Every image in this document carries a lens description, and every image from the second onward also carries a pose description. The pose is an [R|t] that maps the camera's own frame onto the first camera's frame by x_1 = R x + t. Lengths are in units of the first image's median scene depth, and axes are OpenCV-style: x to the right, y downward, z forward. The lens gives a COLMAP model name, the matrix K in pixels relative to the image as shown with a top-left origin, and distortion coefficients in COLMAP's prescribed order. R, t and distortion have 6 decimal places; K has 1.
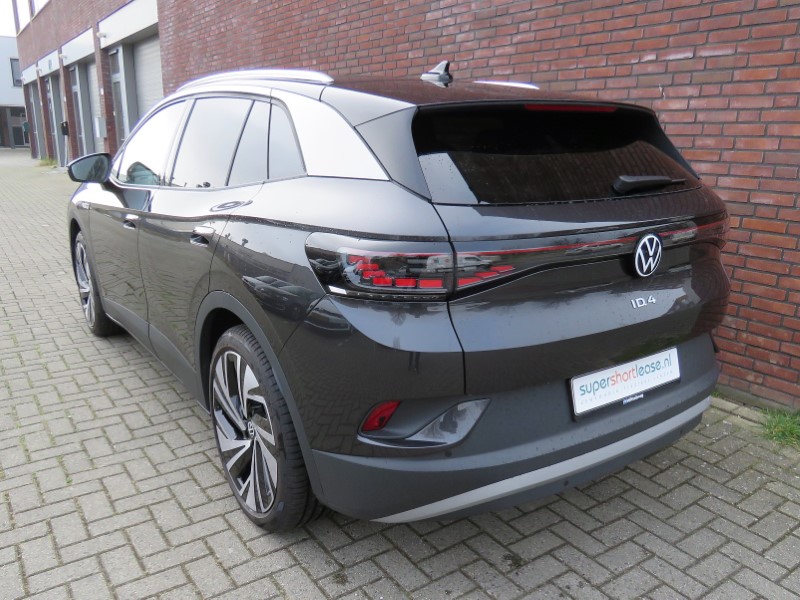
lens RADIAL K [[665.3, 0, 420.0], [0, 665.3, 298.2], [0, 0, 1]] dist [-0.001356, 0.005180]
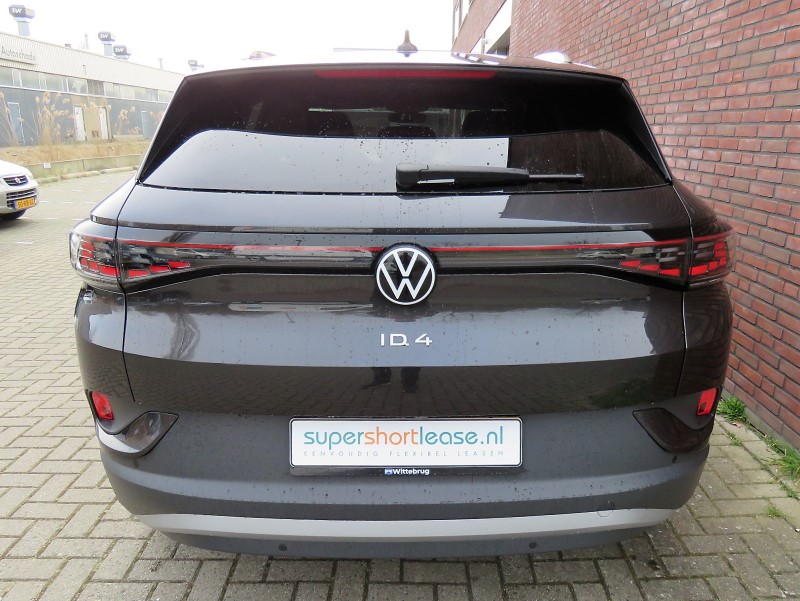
lens RADIAL K [[665.3, 0, 420.0], [0, 665.3, 298.7], [0, 0, 1]] dist [-0.001356, 0.005180]
pose [[0.816667, 0.141886, -0.559396, 0.718279], [-0.143046, 0.988826, 0.041973, -0.068485], [0.559100, 0.045742, 0.827837, 0.402099]]
